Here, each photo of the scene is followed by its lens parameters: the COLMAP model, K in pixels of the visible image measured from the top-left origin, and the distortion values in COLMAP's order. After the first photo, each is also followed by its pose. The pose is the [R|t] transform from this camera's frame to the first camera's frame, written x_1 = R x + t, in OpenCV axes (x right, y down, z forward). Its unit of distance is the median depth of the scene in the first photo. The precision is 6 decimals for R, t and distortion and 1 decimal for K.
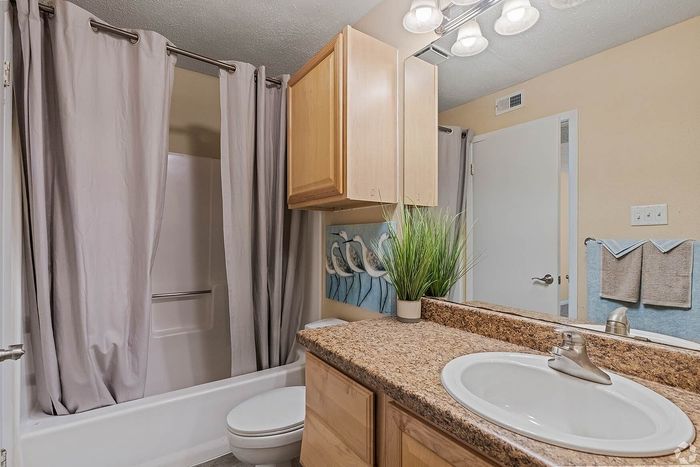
lens RADIAL K [[339.7, 0, 354.2], [0, 339.7, 231.8], [0, 0, 1]] dist [-0.003092, -0.000525]
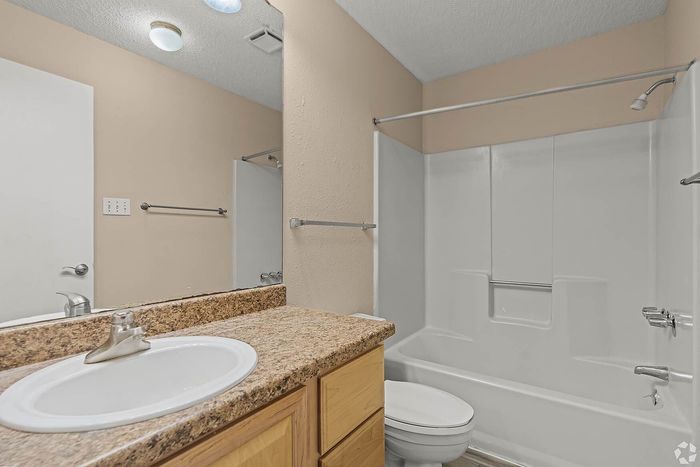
lens RADIAL K [[339.7, 0, 351.0], [0, 339.7, 237.5], [0, 0, 1]] dist [-0.003092, -0.000525]
pose [[-0.356027, -0.008105, 0.934440, -0.617760], [-0.014269, 0.999893, 0.003236, 0.053110], [-0.934367, -0.012182, -0.356105, 0.915907]]
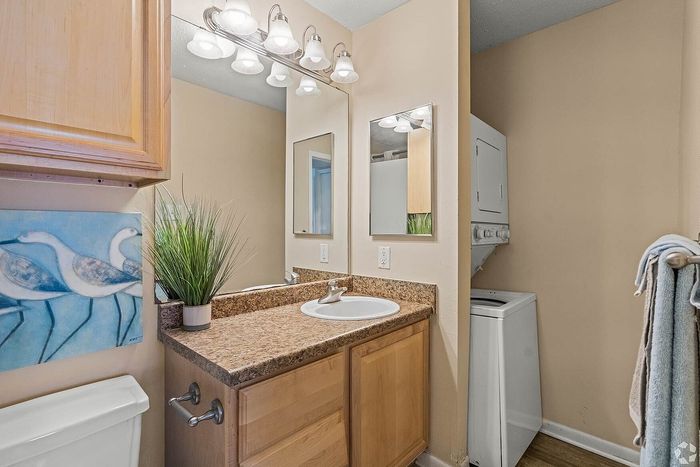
lens RADIAL K [[339.7, 0, 350.5], [0, 339.7, 230.4], [0, 0, 1]] dist [-0.003092, -0.000525]
pose [[-0.231023, -0.005150, 0.972935, -0.866062], [-0.019930, 0.999801, 0.000560, -0.001581], [-0.972744, -0.019261, -0.231080, 0.894588]]
